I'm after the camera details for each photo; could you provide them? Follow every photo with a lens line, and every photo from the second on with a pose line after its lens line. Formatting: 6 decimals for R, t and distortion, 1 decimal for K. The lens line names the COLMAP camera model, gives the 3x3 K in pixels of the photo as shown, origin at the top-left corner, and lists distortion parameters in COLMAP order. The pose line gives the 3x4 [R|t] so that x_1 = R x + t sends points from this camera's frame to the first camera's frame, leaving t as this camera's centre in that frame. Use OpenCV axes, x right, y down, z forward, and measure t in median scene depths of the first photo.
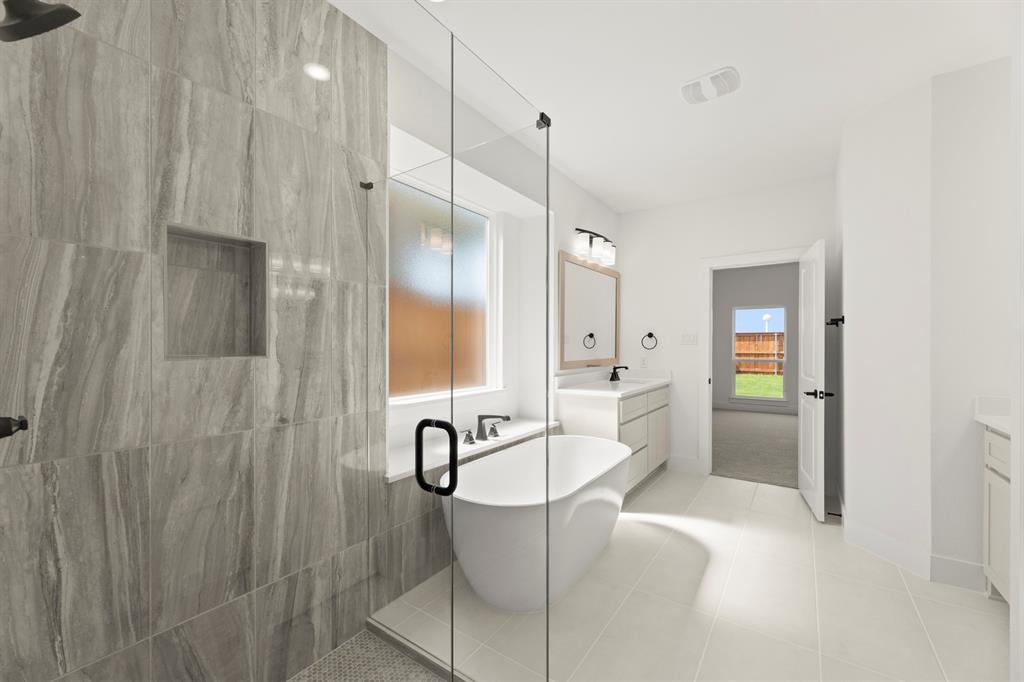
lens RADIAL K [[417.6, 0, 512.5], [0, 417.6, 345.1], [0, 0, 1]] dist [0.001589, -0.000076]
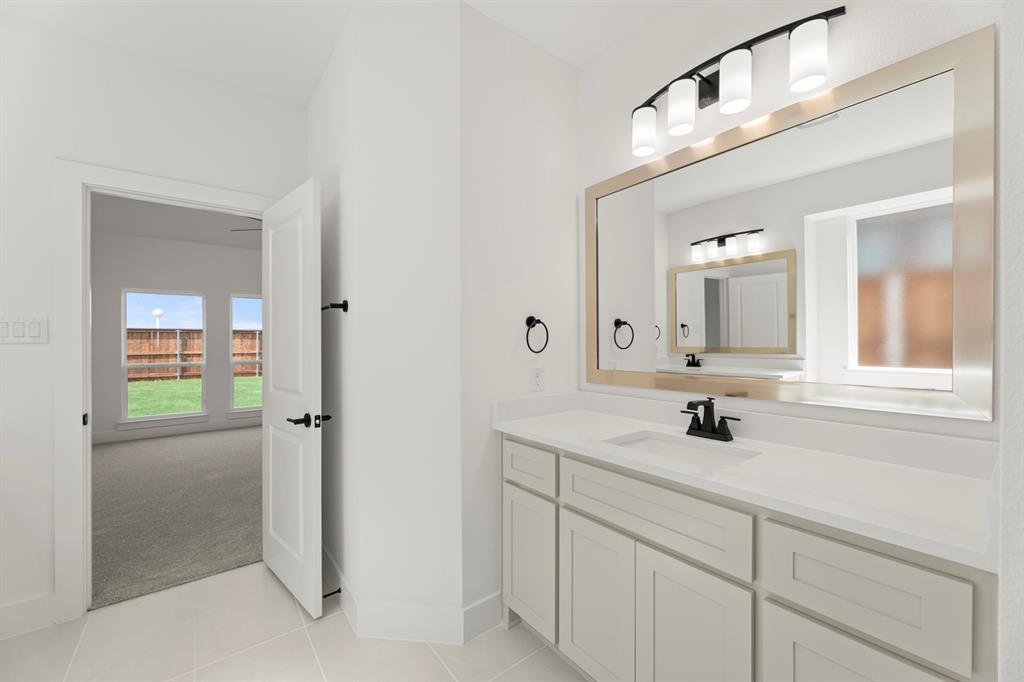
lens RADIAL K [[407.3, 0, 515.3], [0, 407.3, 343.0], [0, 0, 1]] dist [0.001582, -0.000253]
pose [[0.298174, -0.004286, 0.954502, 0.173674], [0.005962, 0.999979, 0.002628, -0.001015], [-0.954493, 0.004907, 0.298193, 0.392252]]
